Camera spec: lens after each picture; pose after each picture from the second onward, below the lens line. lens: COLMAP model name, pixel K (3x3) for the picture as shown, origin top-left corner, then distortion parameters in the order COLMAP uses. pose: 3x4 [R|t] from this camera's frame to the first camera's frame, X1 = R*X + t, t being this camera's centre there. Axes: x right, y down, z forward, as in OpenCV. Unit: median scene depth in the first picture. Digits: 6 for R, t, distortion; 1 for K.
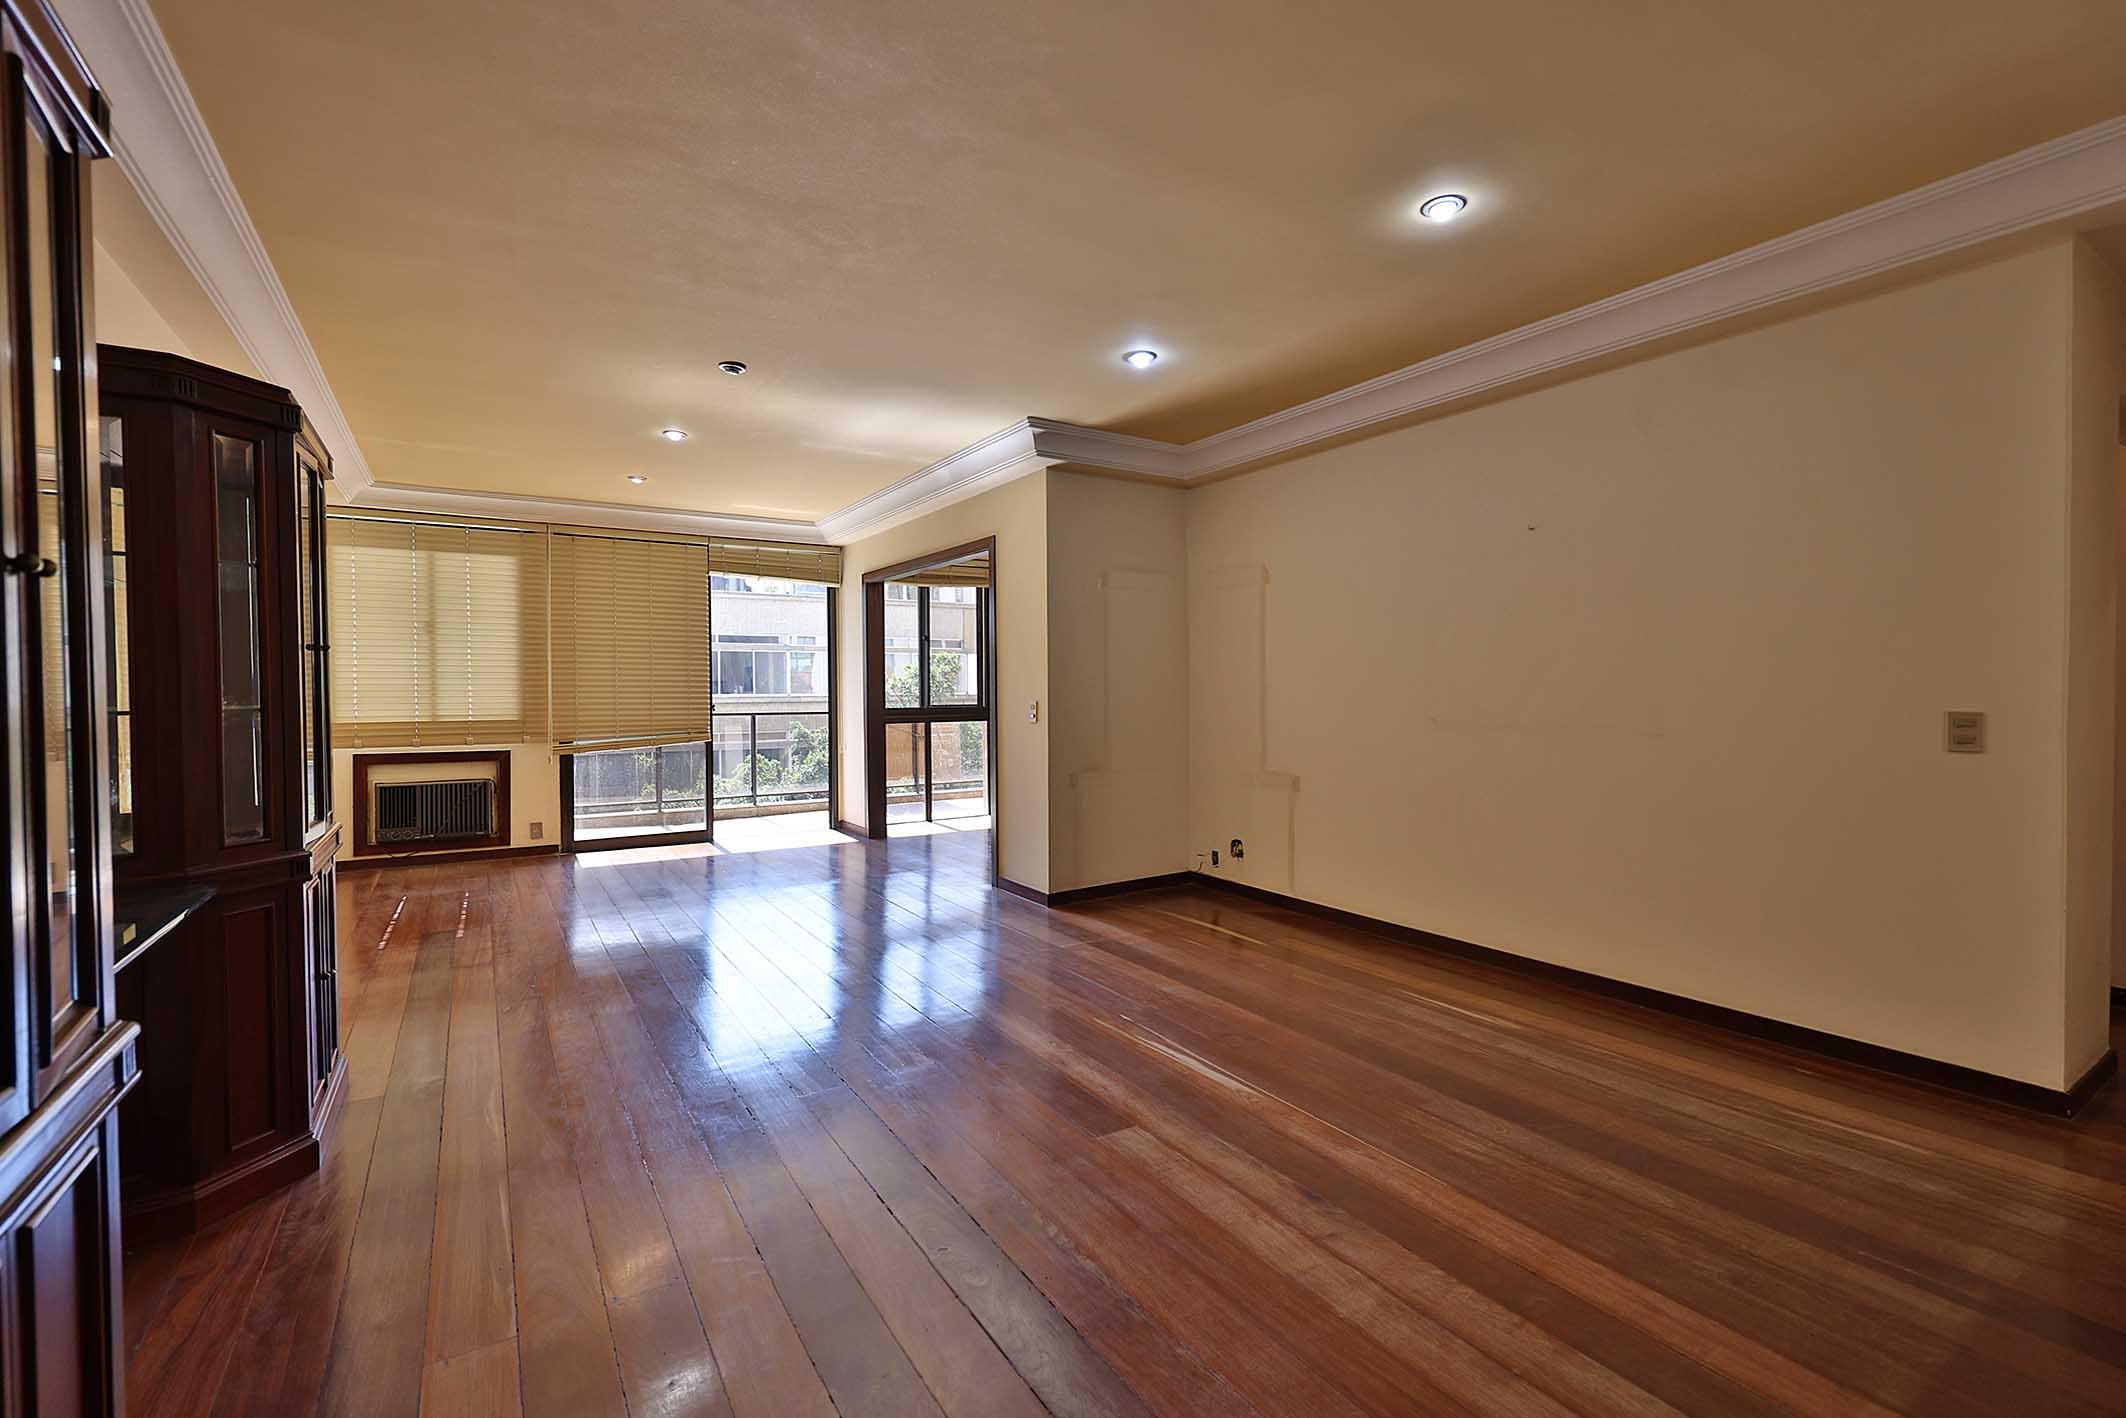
lens RADIAL K [[899.8, 0, 1044.4], [0, 899.8, 707.1], [0, 0, 1]] dist [0.000095, 0.000588]
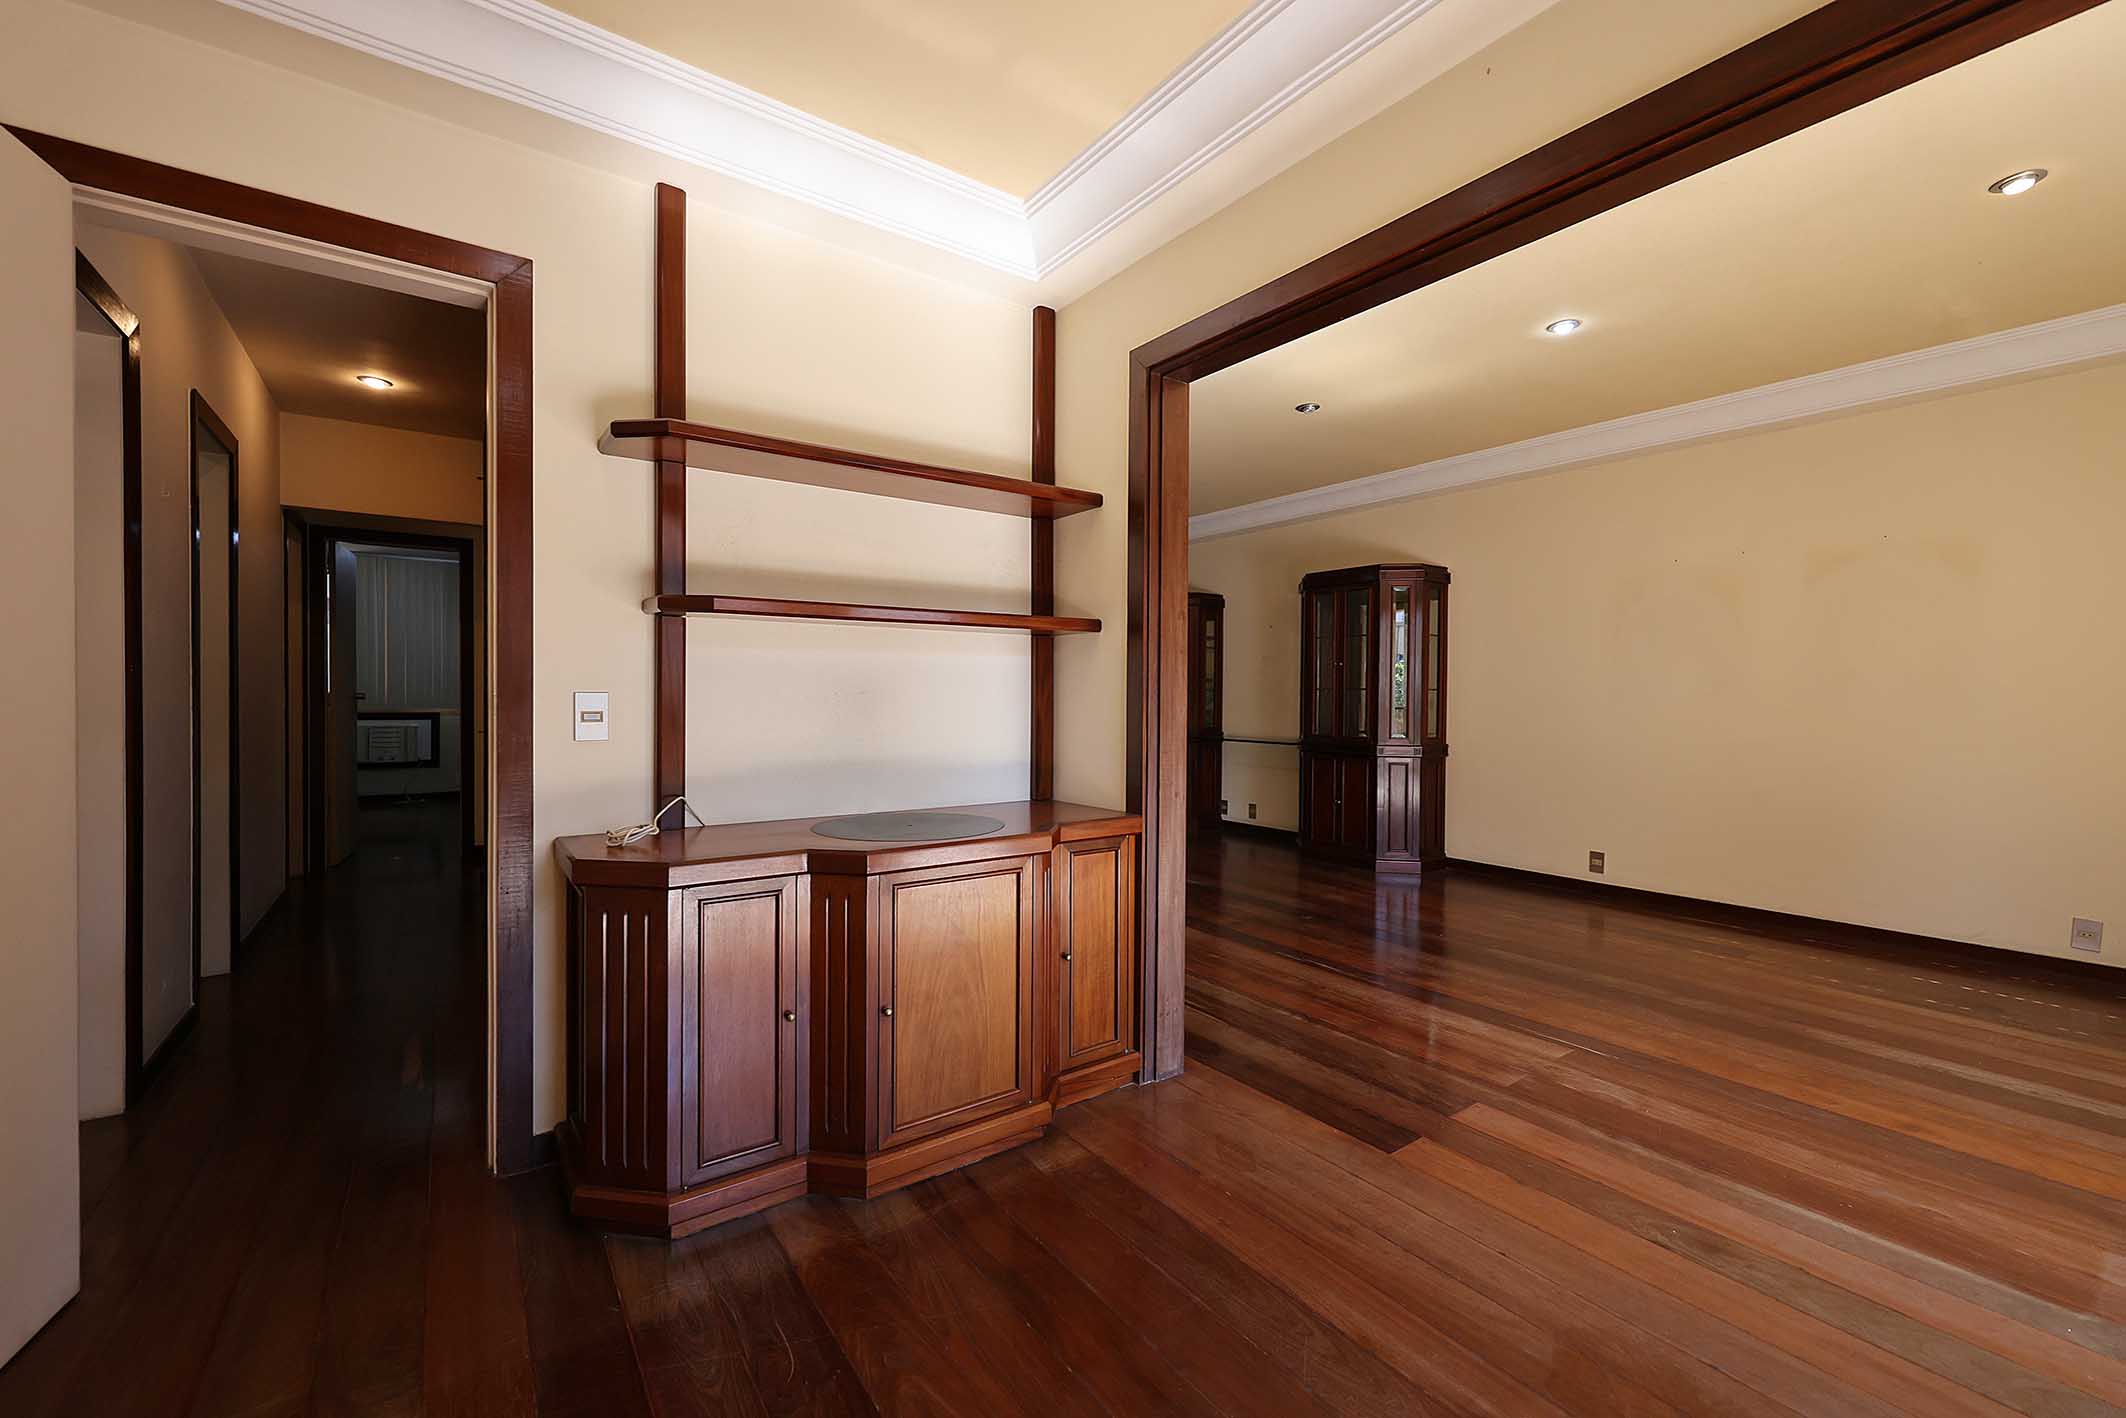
lens RADIAL K [[857.0, 0, 1058.2], [0, 857.0, 706.3], [0, 0, 1]] dist [0.000119, 0.000164]
pose [[-0.998370, 0.001483, -0.057049, 0.031785], [-0.000475, 0.999412, 0.034292, -0.014396], [0.057066, 0.034264, -0.997782, 1.332591]]
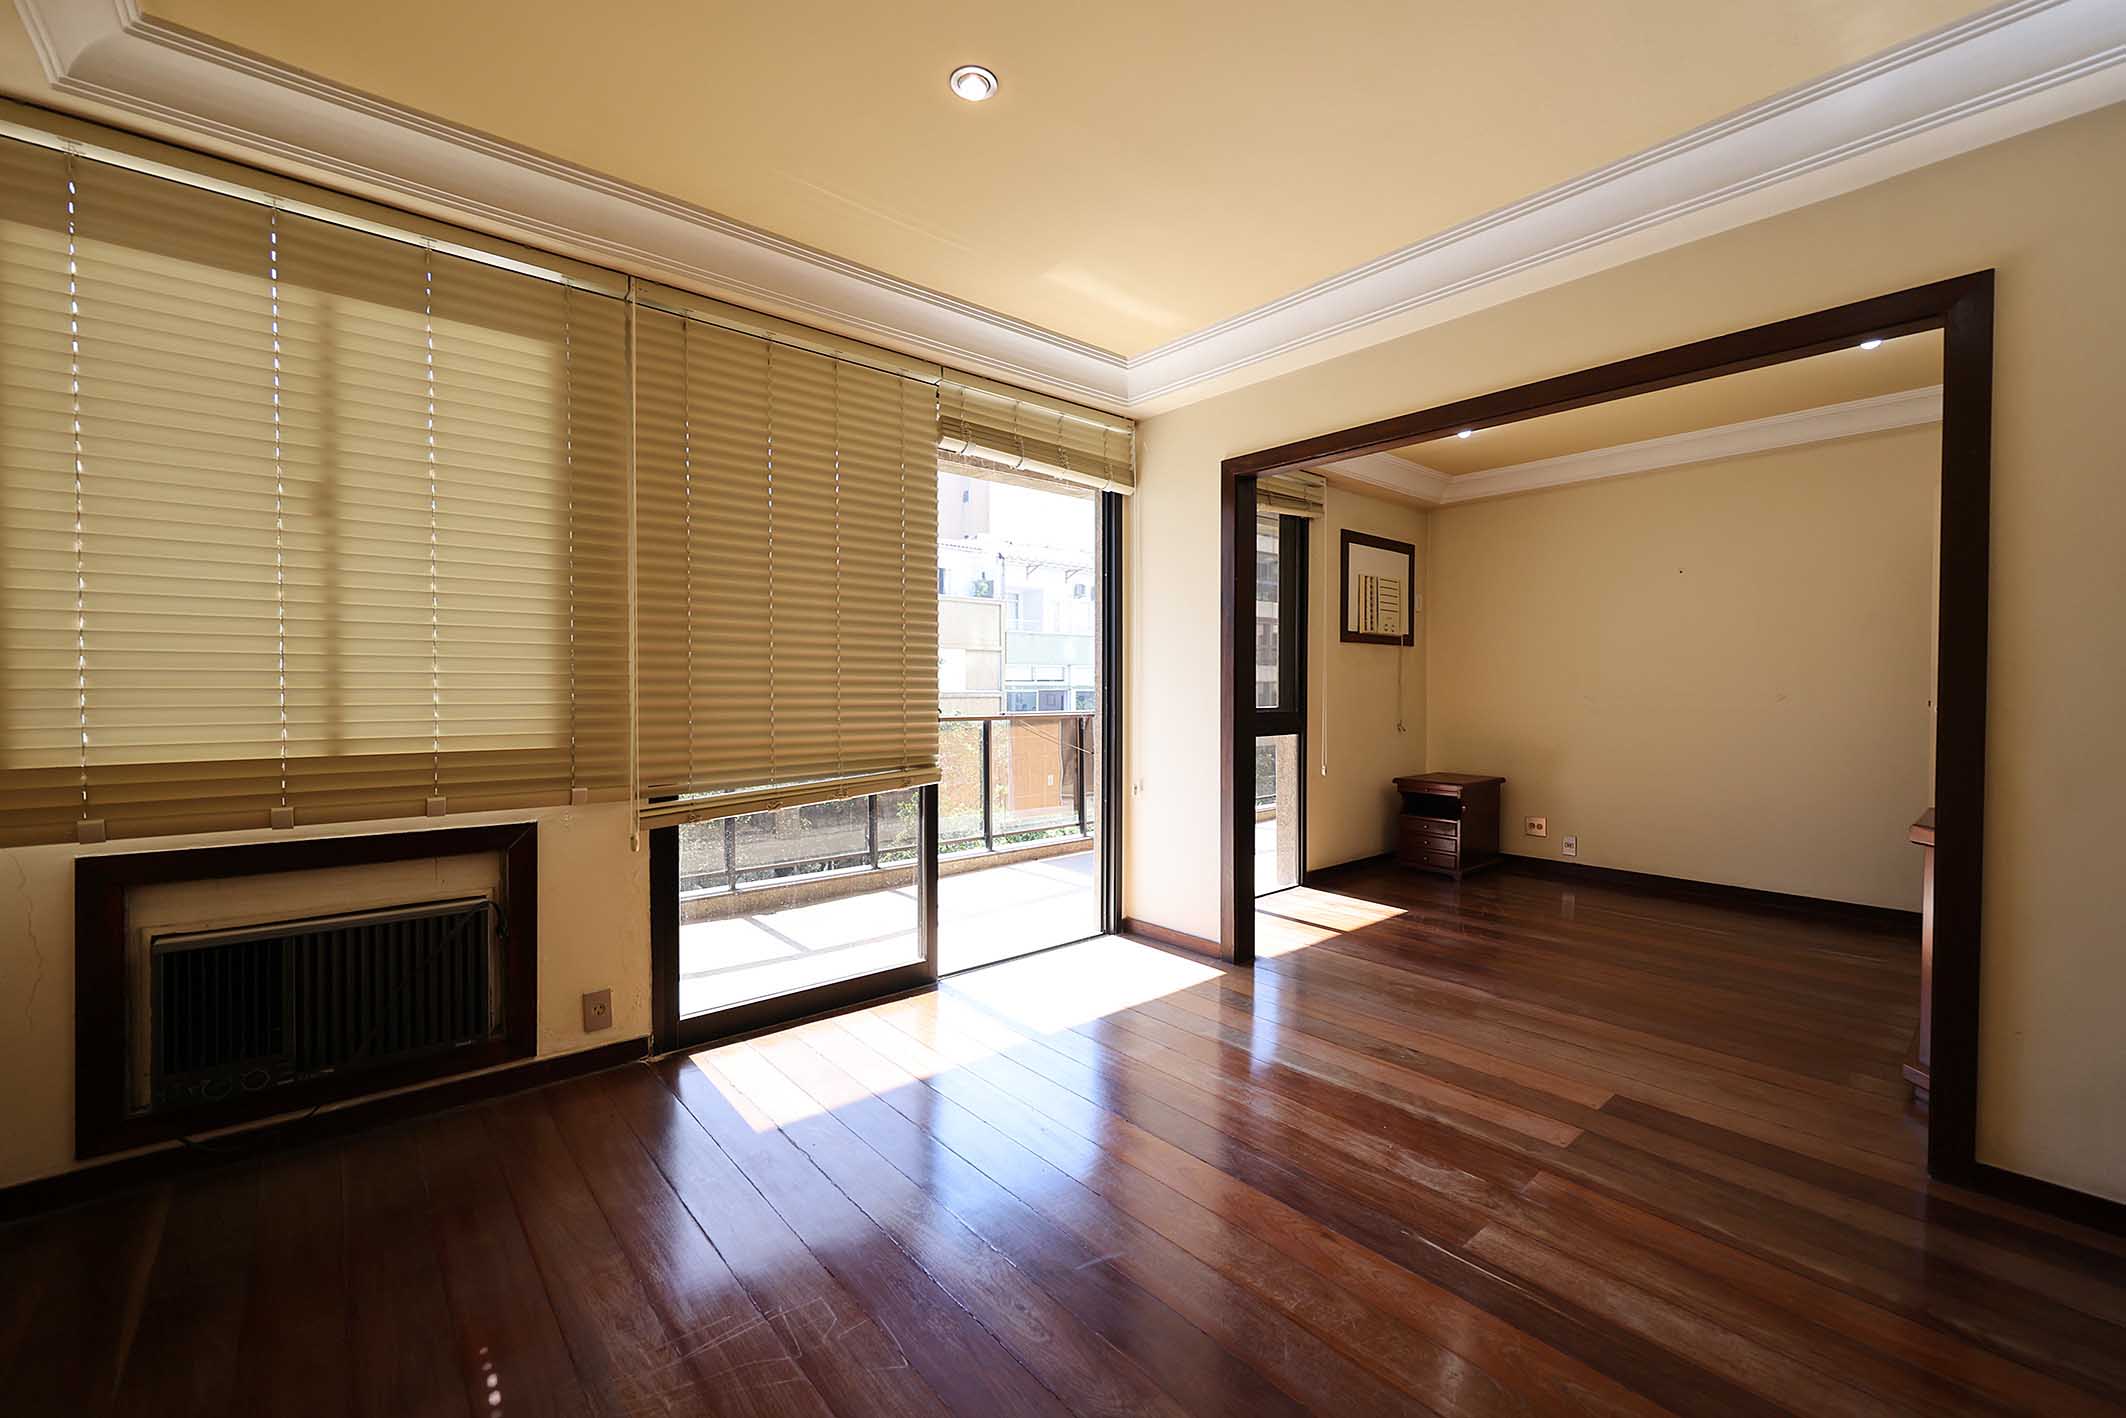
lens RADIAL K [[857.0, 0, 1049.0], [0, 857.0, 706.6], [0, 0, 1]] dist [0.000119, 0.000164]
pose [[0.990455, 0.001869, 0.137827, -0.448841], [-0.002002, 0.999998, 0.000827, -0.005583], [-0.137825, -0.001095, 0.990456, 0.628359]]
